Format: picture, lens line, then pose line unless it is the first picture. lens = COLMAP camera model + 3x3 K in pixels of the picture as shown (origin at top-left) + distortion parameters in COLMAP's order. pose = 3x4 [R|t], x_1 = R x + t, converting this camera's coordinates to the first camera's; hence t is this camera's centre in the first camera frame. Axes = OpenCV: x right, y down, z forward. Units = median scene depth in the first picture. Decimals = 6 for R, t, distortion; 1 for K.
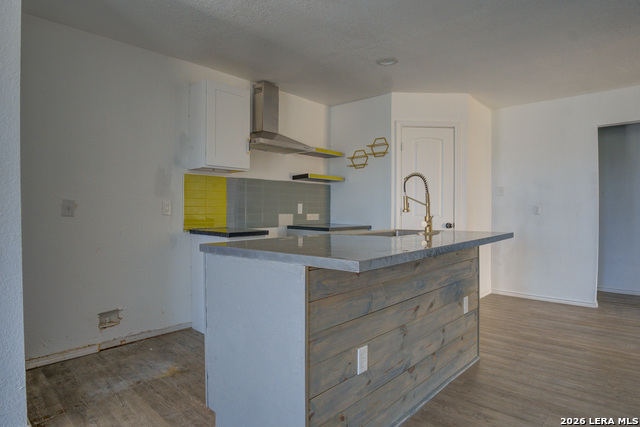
lens RADIAL K [[360.0, 0, 320.0], [0, 360.0, 213.4], [0, 0, 1]] dist [-0.049468, 0.003721]
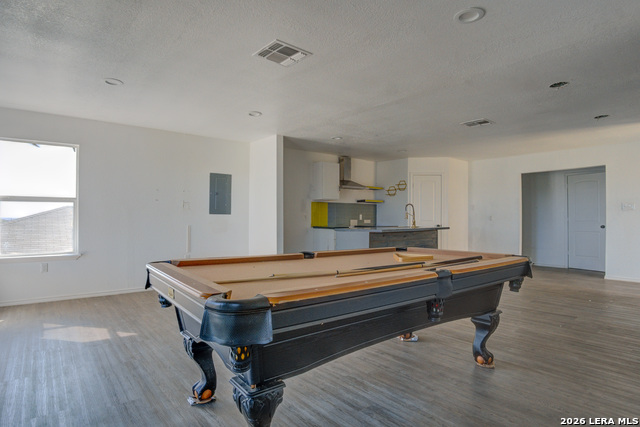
lens RADIAL K [[360.0, 0, 323.1], [0, 360.0, 213.2], [0, 0, 1]] dist [-0.049468, 0.003721]
pose [[0.992397, 0.002340, -0.123057, -0.019622], [-0.004860, 0.999784, -0.020183, 0.006328], [0.122983, 0.020627, 0.992194, -1.018068]]
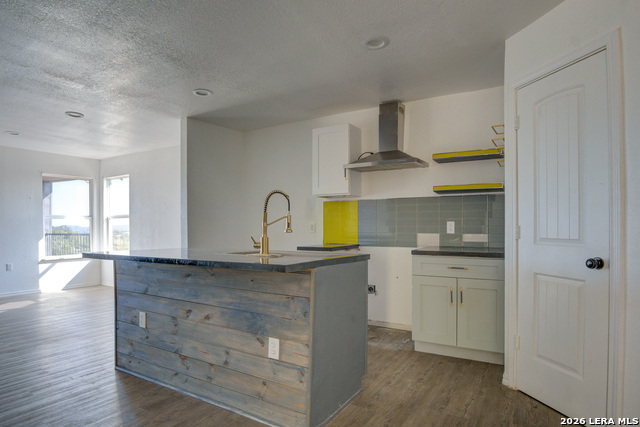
lens RADIAL K [[360.0, 0, 318.9], [0, 360.0, 228.6], [0, 0, 1]] dist [-0.049468, 0.003721]
pose [[0.212198, 0.000973, -0.977226, 0.742500], [-0.006299, 0.999980, -0.000372, -0.008557], [0.977206, 0.006234, 0.212200, 0.562101]]
